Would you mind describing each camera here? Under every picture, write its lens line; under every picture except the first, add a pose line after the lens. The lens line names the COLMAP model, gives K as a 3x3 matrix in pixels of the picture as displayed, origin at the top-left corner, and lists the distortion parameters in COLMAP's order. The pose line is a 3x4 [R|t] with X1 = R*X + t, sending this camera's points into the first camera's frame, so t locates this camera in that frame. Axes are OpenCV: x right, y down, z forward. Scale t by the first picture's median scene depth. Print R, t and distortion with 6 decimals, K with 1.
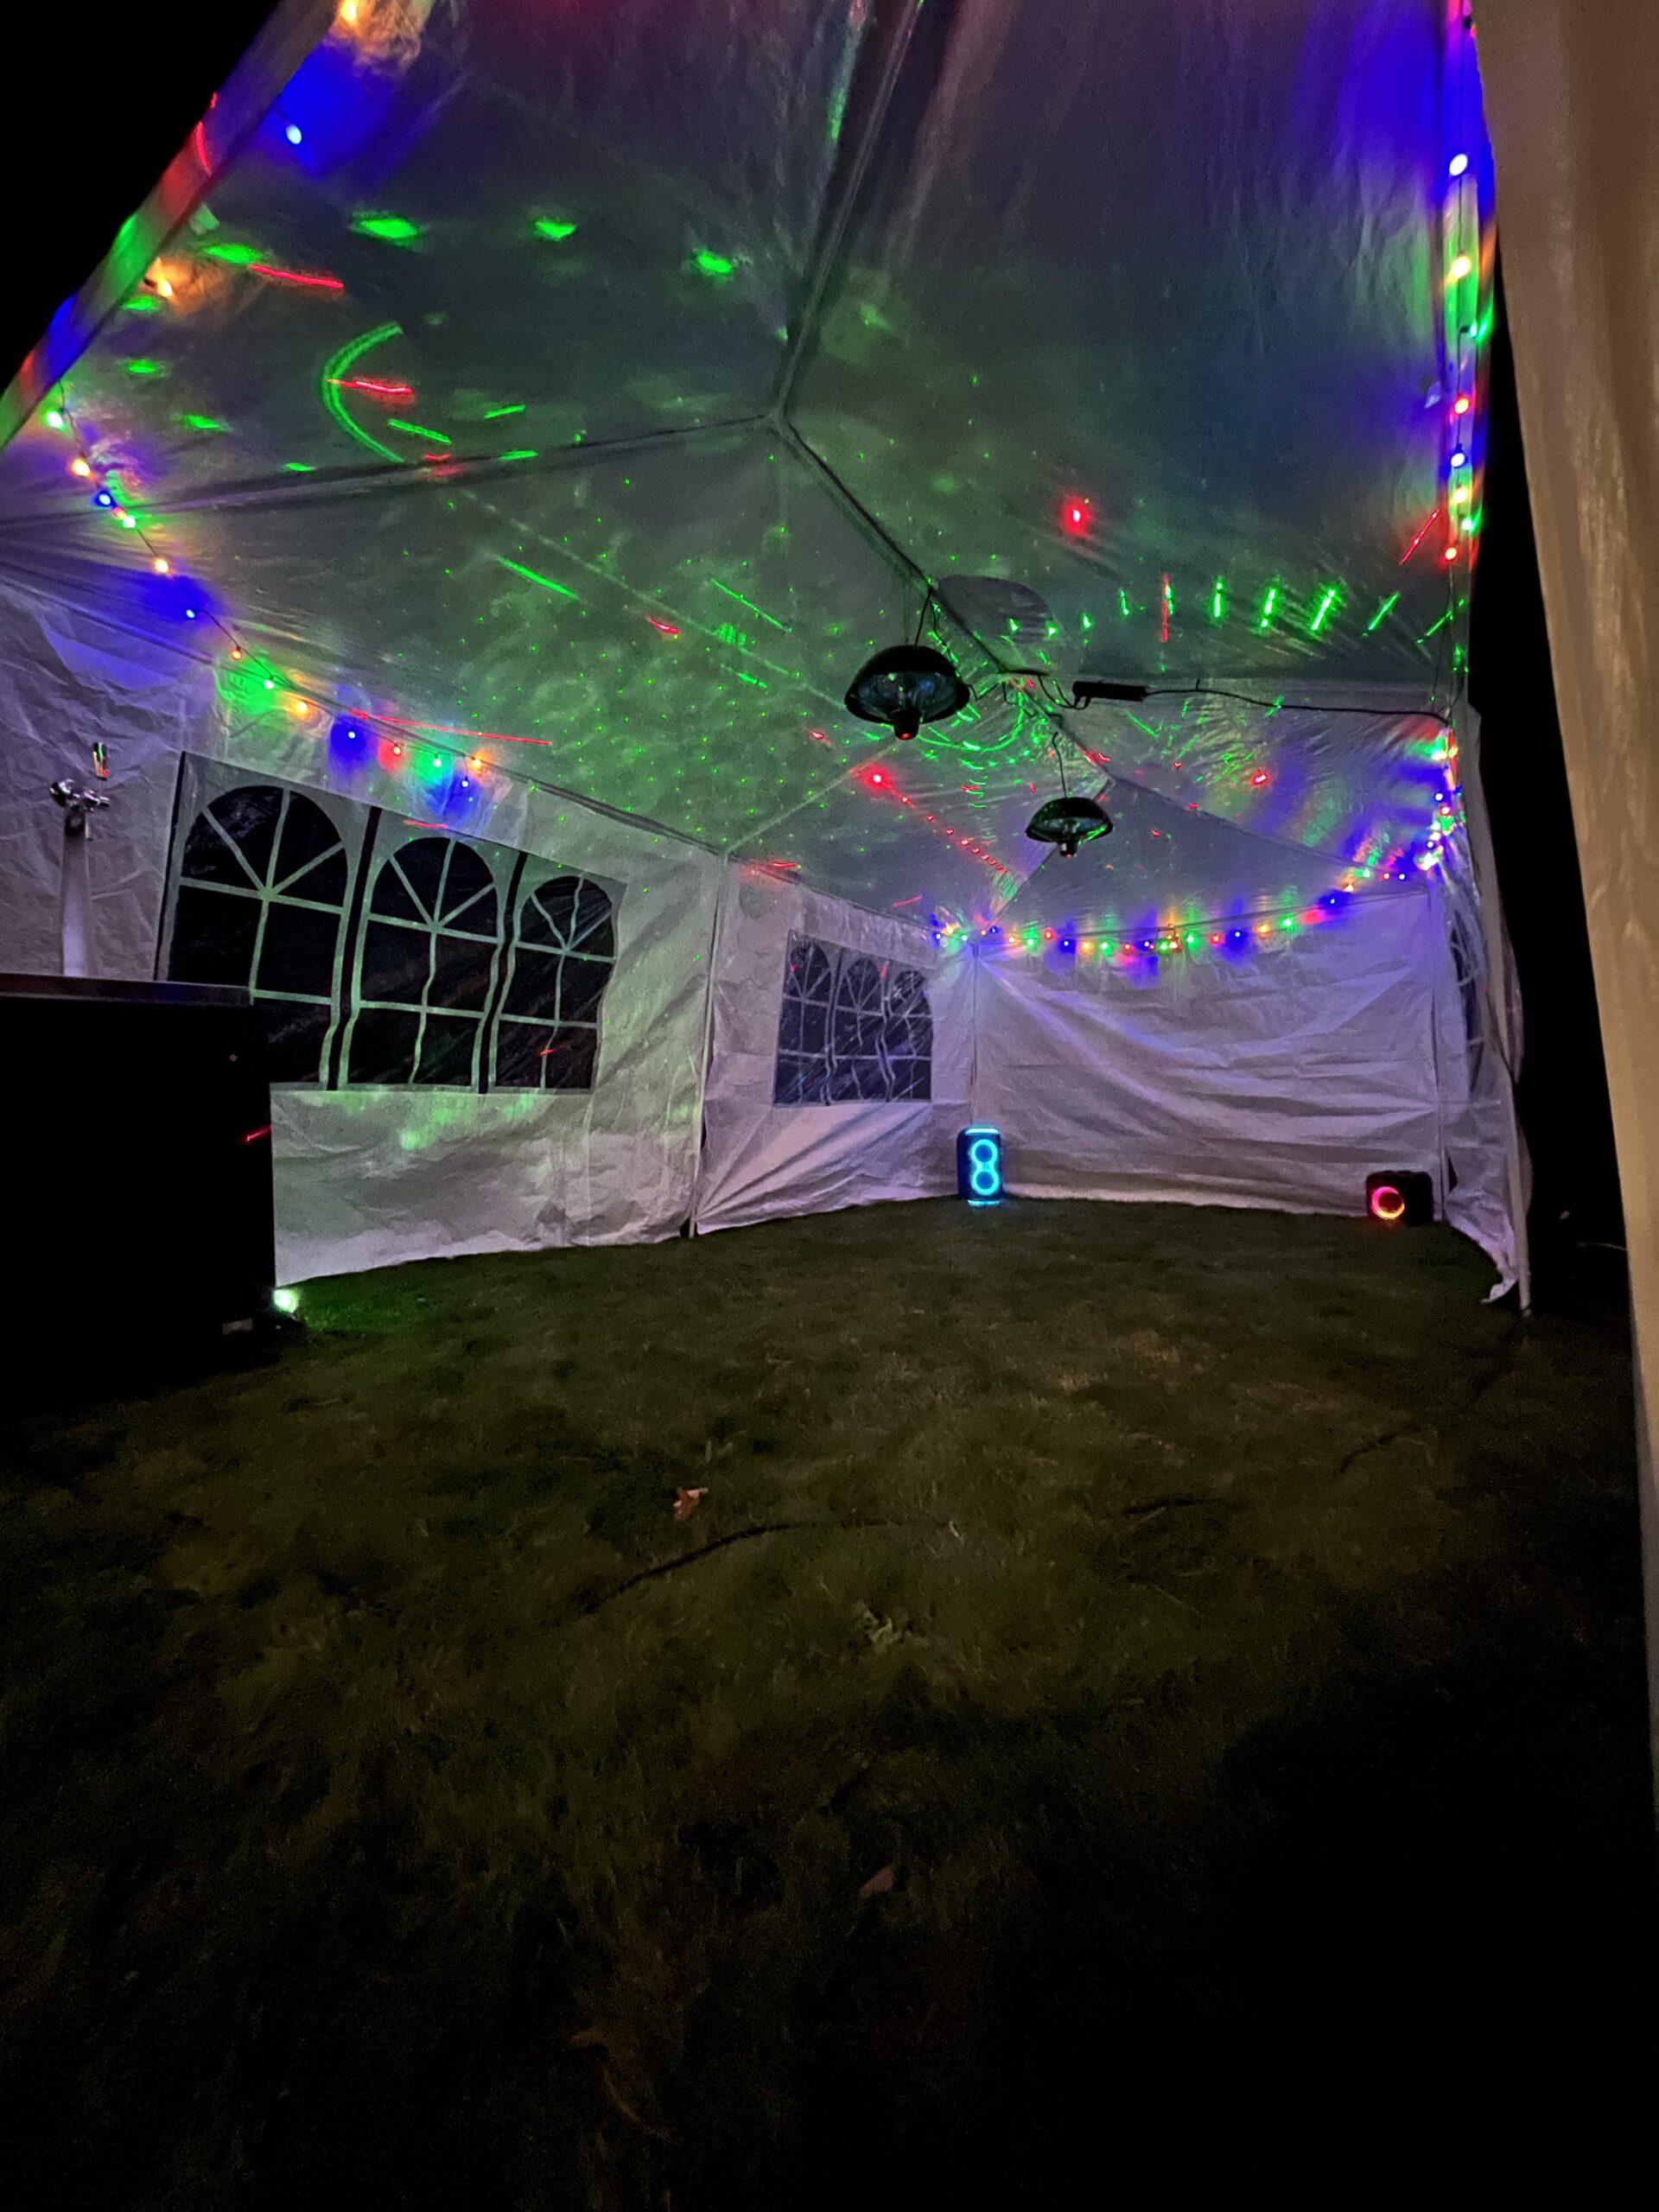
lens RADIAL K [[896.7, 0, 834.8], [0, 896.7, 1099.8], [0, 0, 1]] dist [0.002526, -0.000119]
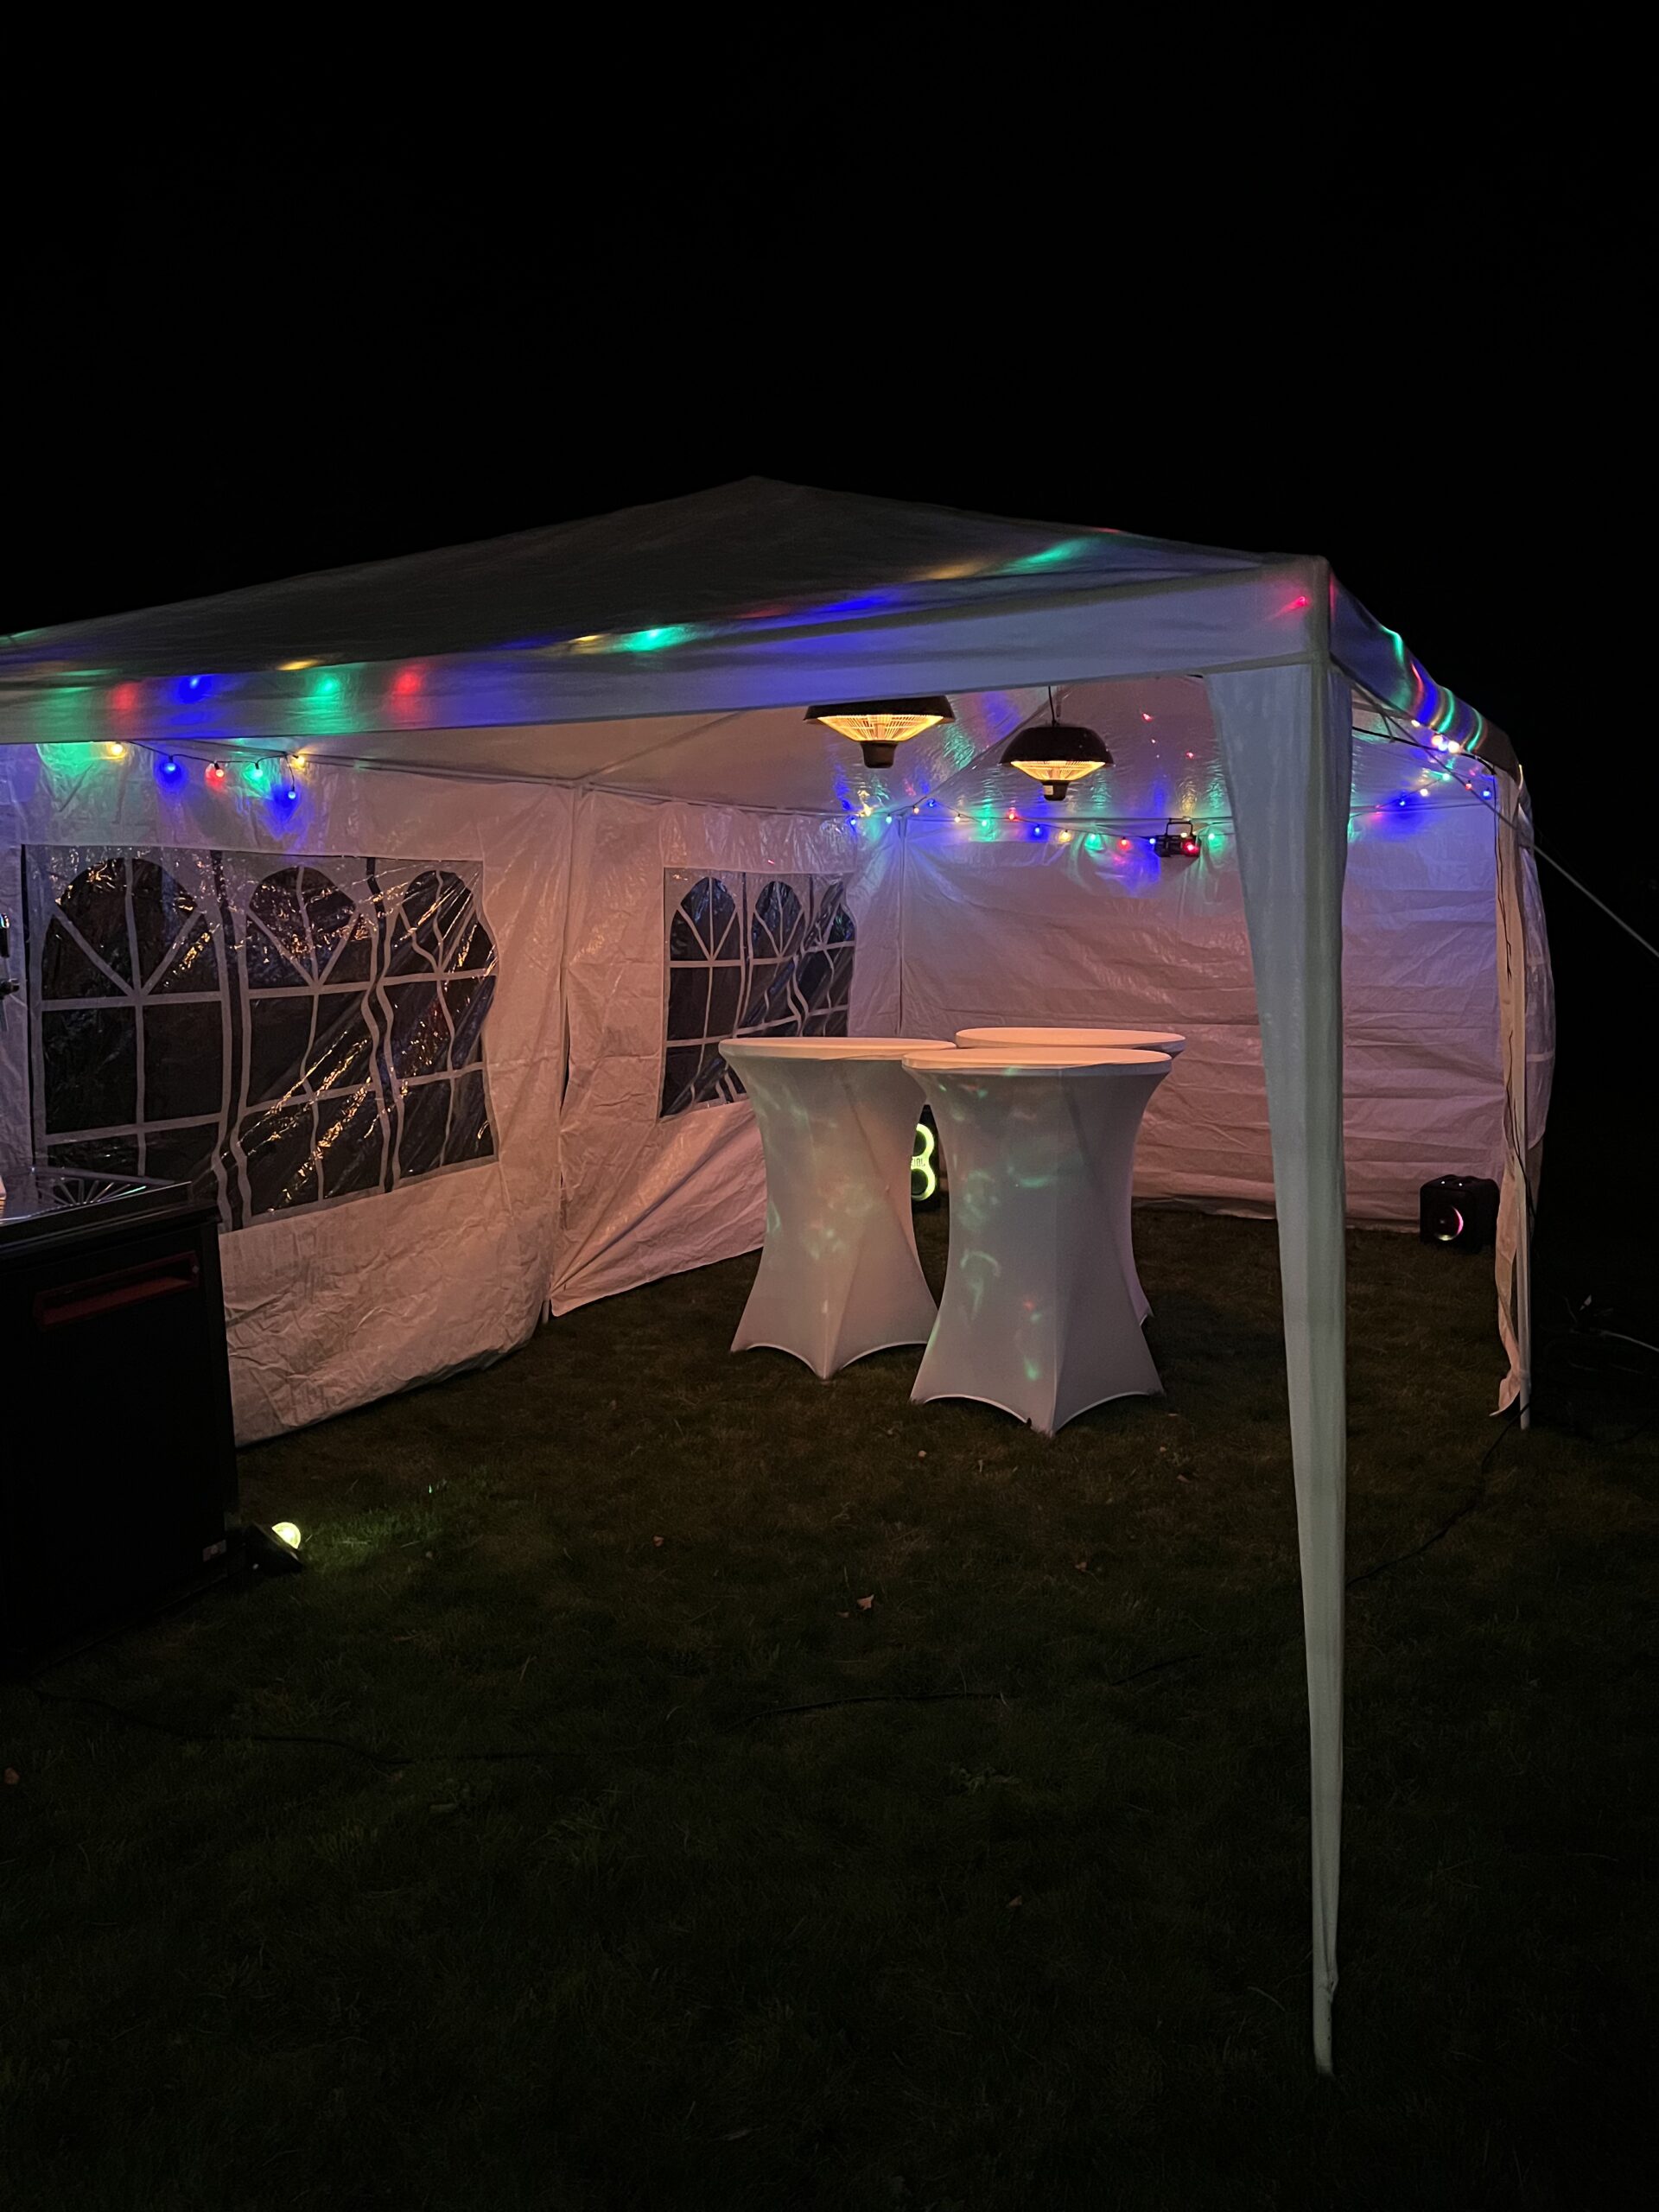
lens RADIAL K [[1668.3, 0, 840.2], [0, 1668.3, 1127.1], [0, 0, 1]] dist [0.042299, -0.027570]
pose [[0.987063, -0.027469, 0.157965, -0.141285], [0.002807, 0.988025, 0.154270, -0.219949], [-0.160311, -0.151831, 0.975319, -0.358372]]
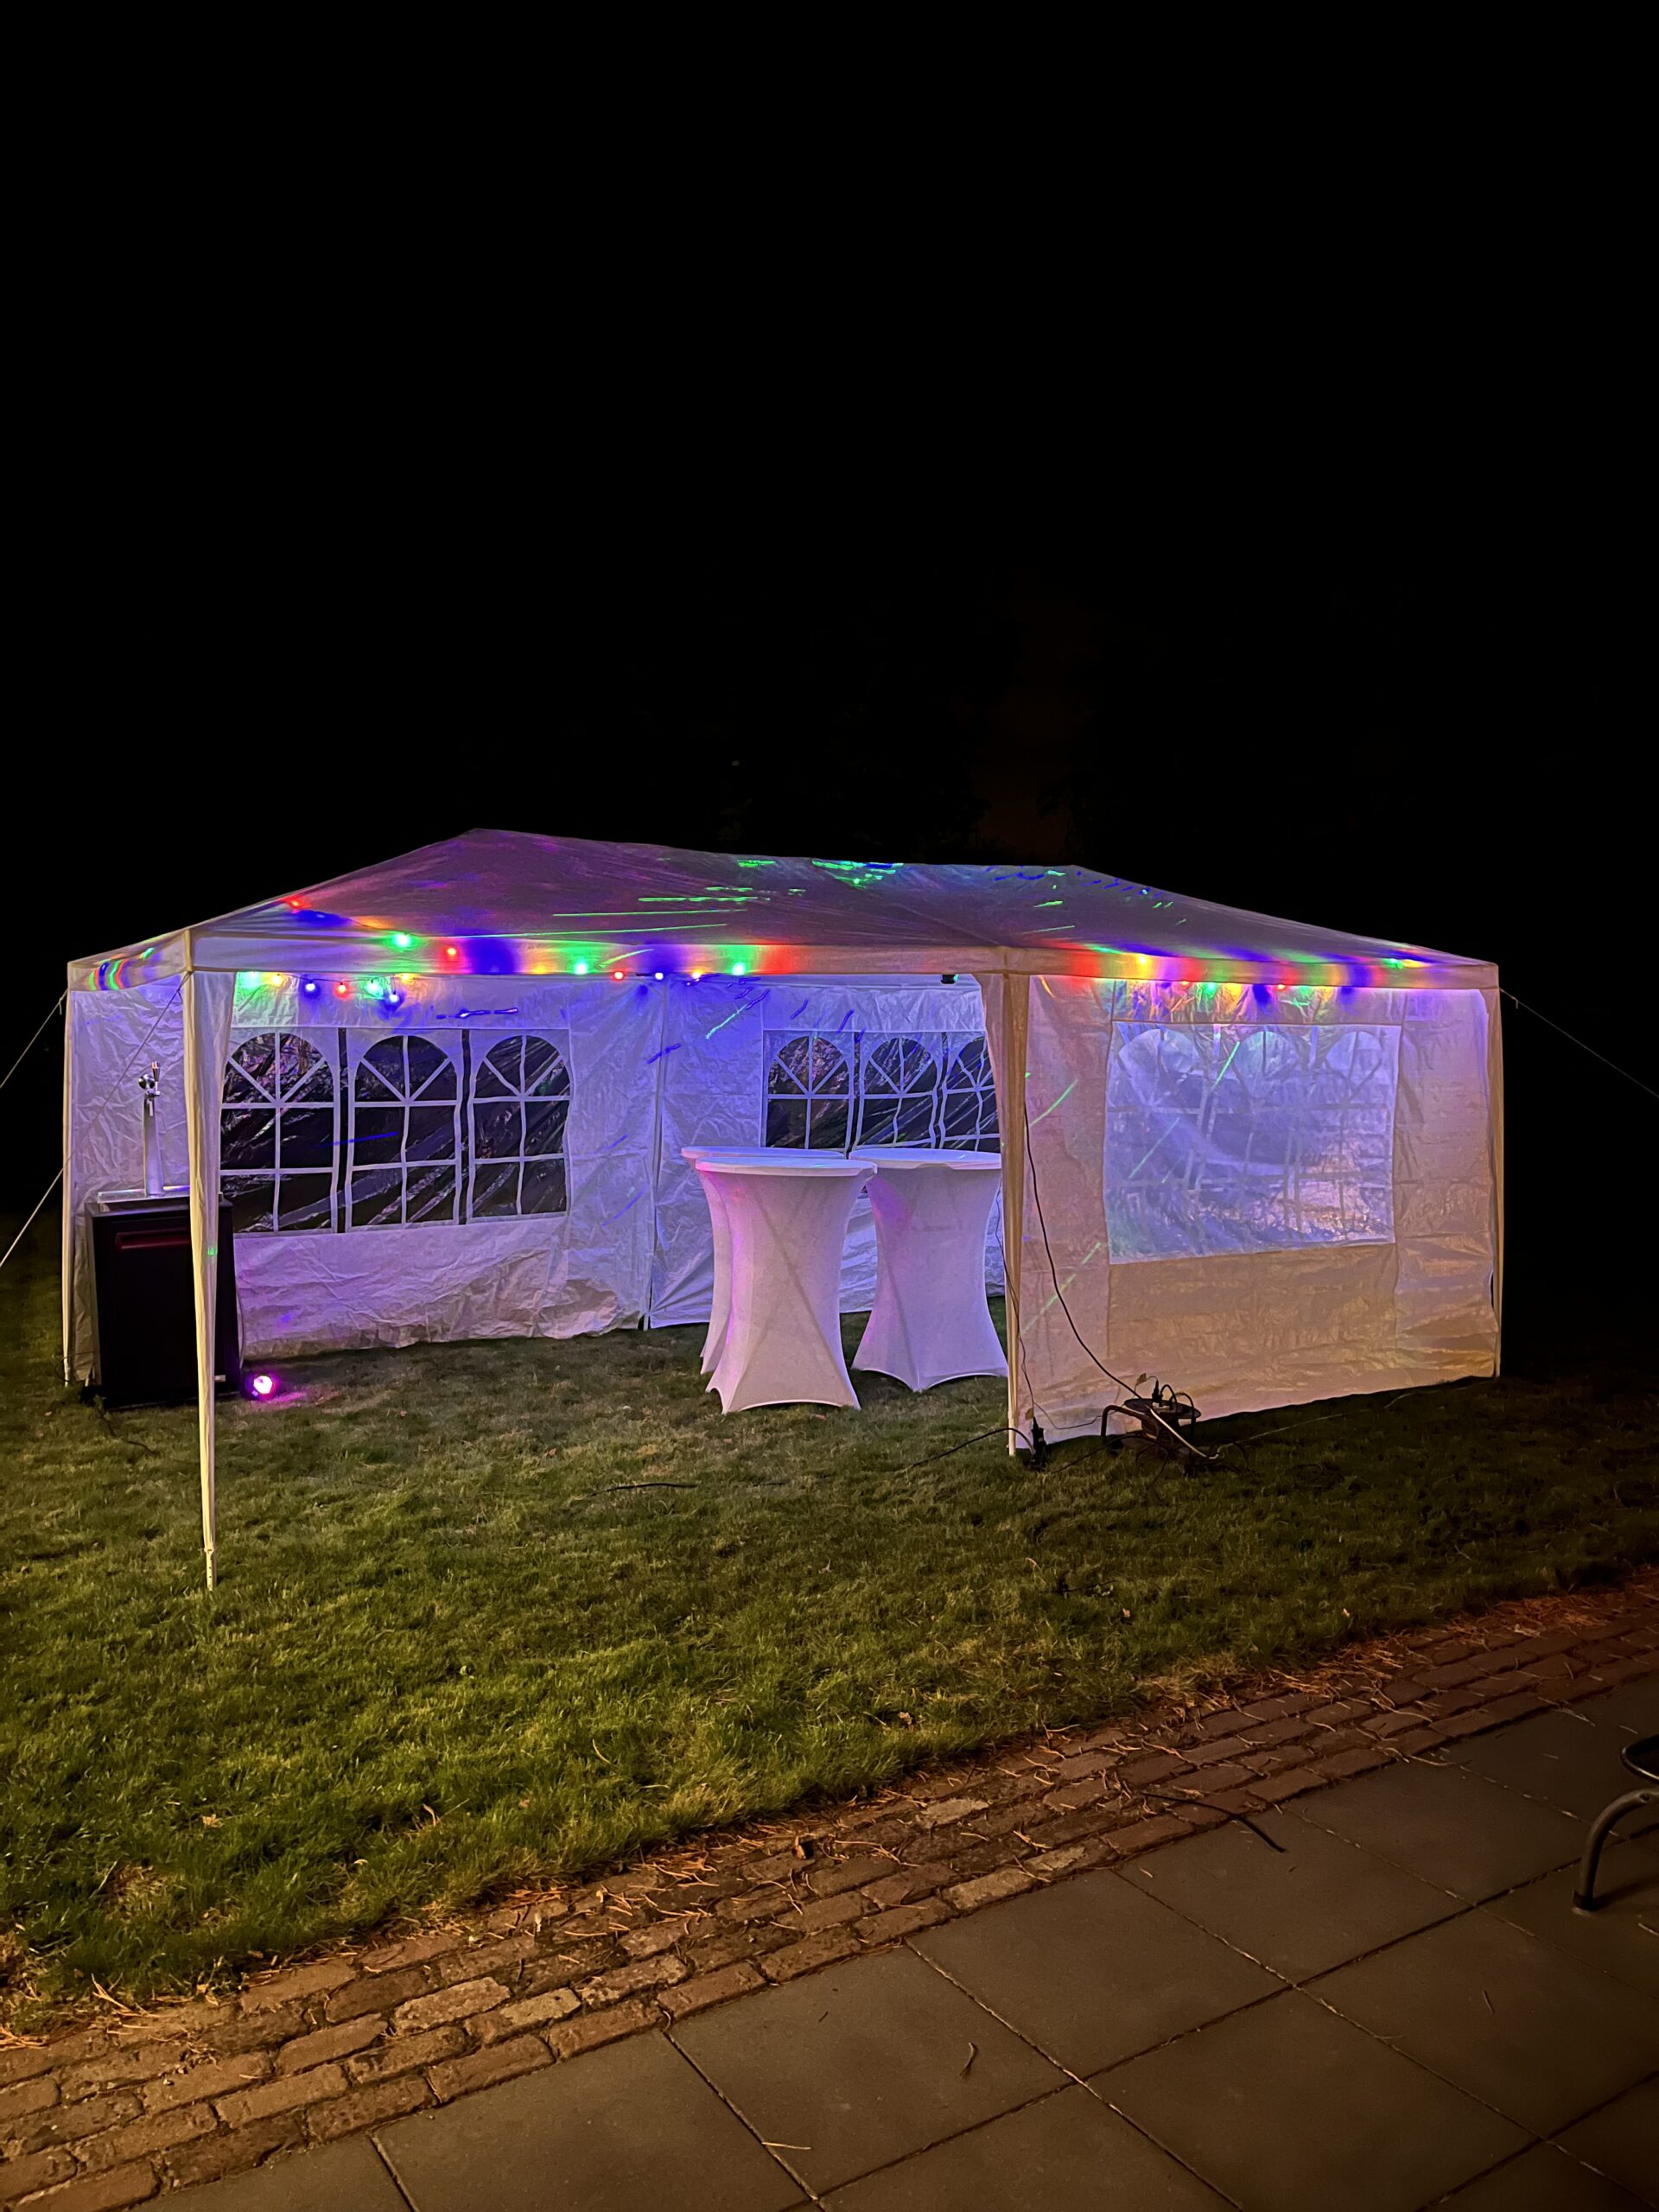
lens RADIAL K [[1668.3, 0, 838.8], [0, 1668.3, 1116.8], [0, 0, 1]] dist [0.042299, -0.027570]
pose [[0.899365, 0.021608, -0.436665, 0.970157], [0.007566, 0.997859, 0.064961, -0.247801], [0.437134, -0.061728, 0.897276, -0.739651]]
